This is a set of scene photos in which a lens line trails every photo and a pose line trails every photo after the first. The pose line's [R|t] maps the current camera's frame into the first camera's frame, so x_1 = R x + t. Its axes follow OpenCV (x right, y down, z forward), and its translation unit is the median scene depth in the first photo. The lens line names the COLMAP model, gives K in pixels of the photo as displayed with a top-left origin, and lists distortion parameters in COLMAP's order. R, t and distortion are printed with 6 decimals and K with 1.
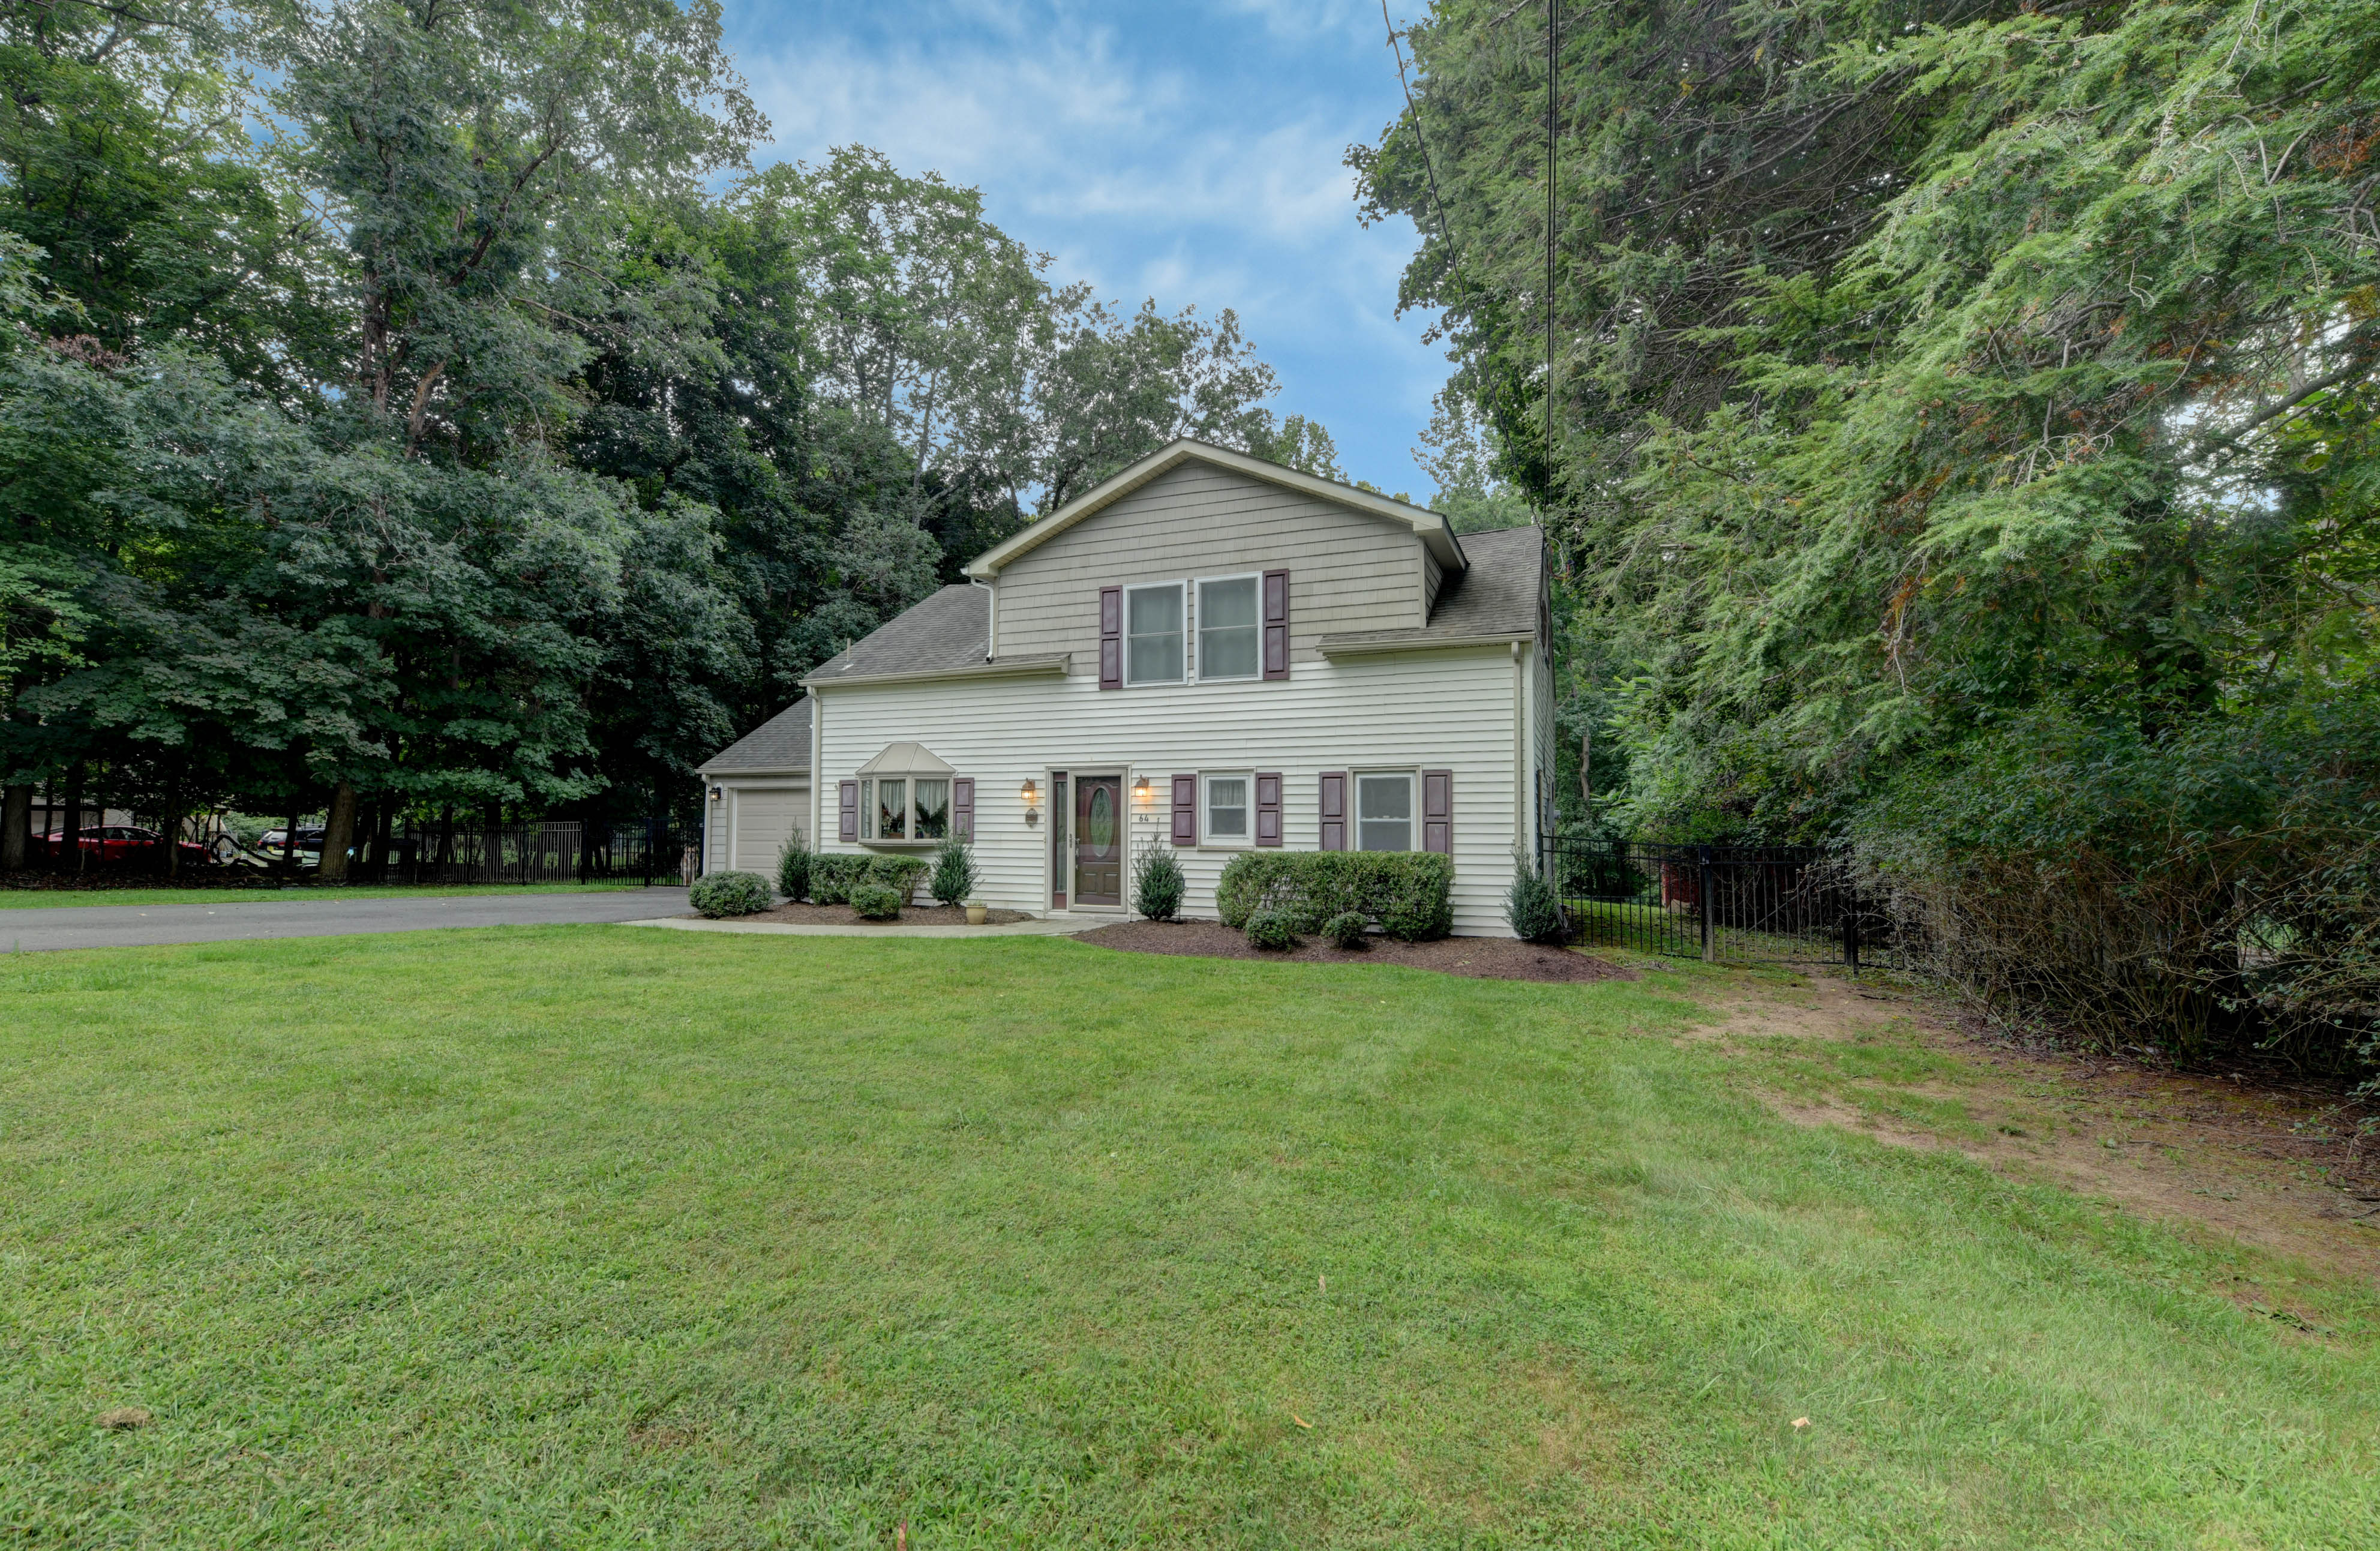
lens RADIAL K [[985.1, 0, 1182.4], [0, 985.1, 779.5], [0, 0, 1]] dist [-0.000514, -0.000007]
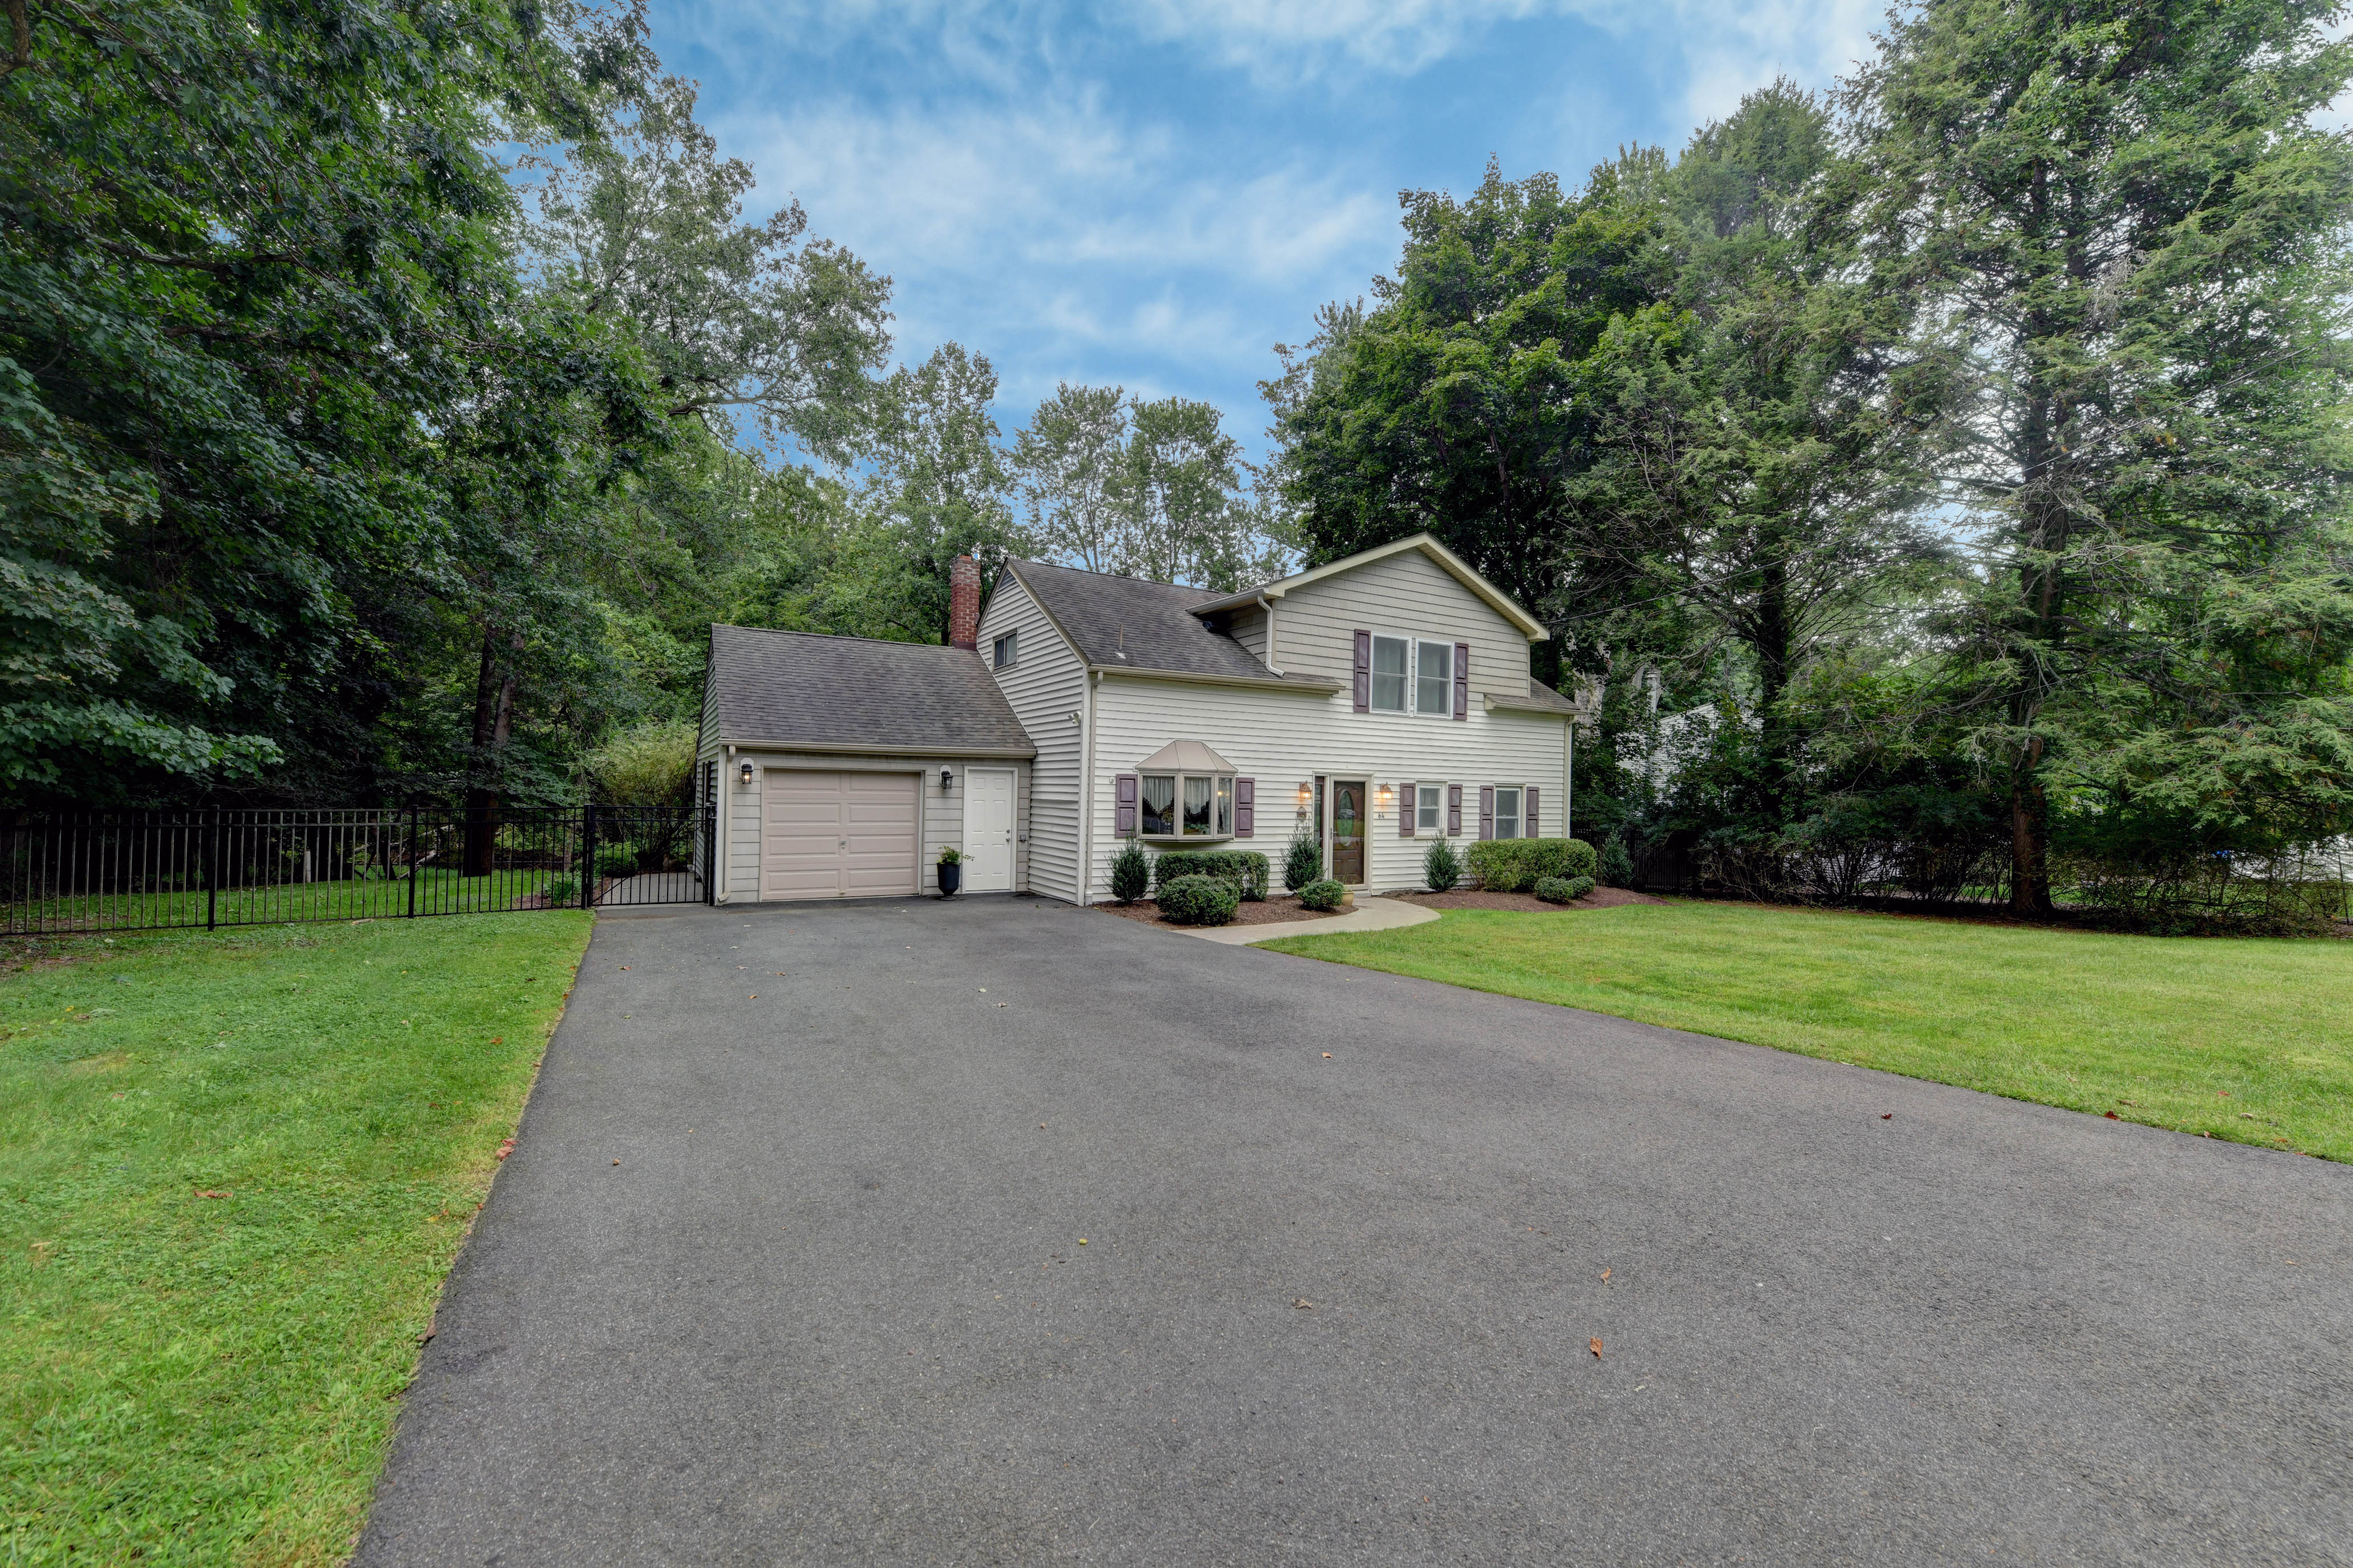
lens RADIAL K [[928.7, 0, 1187.7], [0, 928.7, 777.2], [0, 0, 1]] dist [-0.008287, -0.000951]
pose [[0.611490, 0.024199, 0.790882, -1.174768], [-0.052916, 0.998545, 0.010361, -0.010426], [-0.789481, -0.048186, 0.611881, 0.461929]]
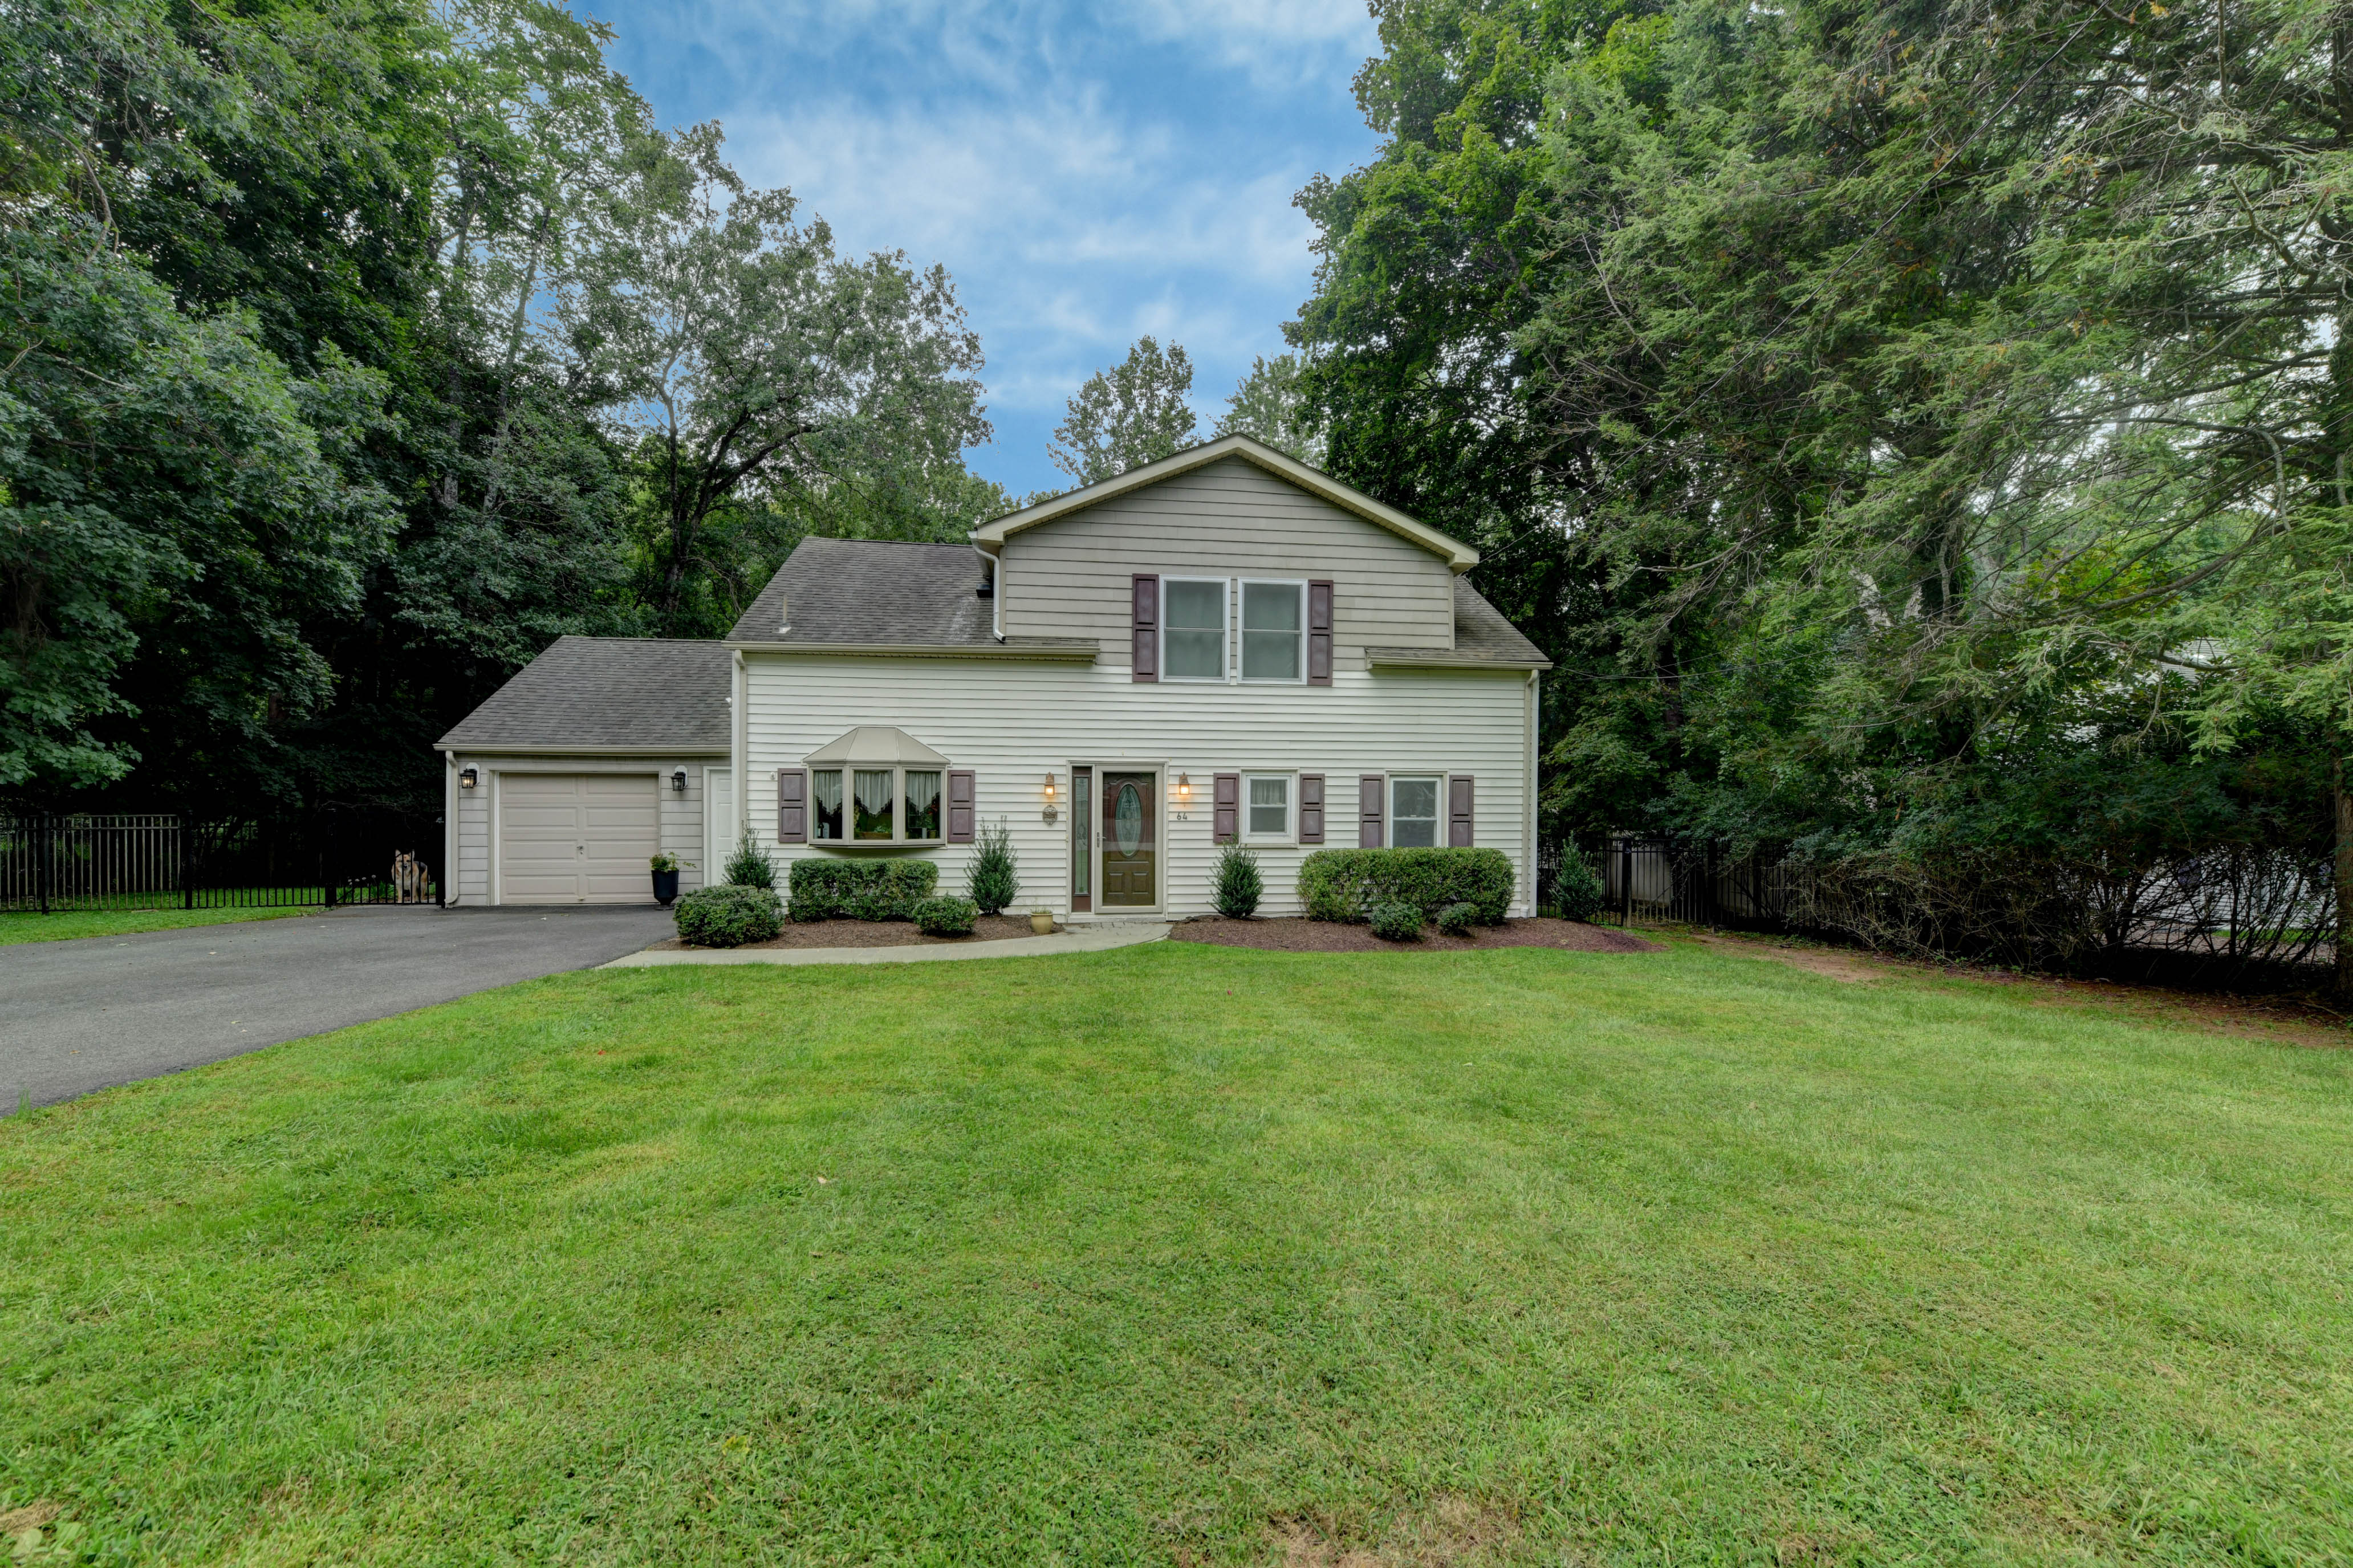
lens RADIAL K [[973.7, 0, 1163.4], [0, 973.7, 798.1], [0, 0, 1]] dist [-0.009337, 0.000031]
pose [[0.875057, 0.006543, 0.483976, -0.532129], [-0.025018, 0.999183, 0.031725, -0.009455], [-0.483374, -0.039870, 0.874506, 0.161345]]
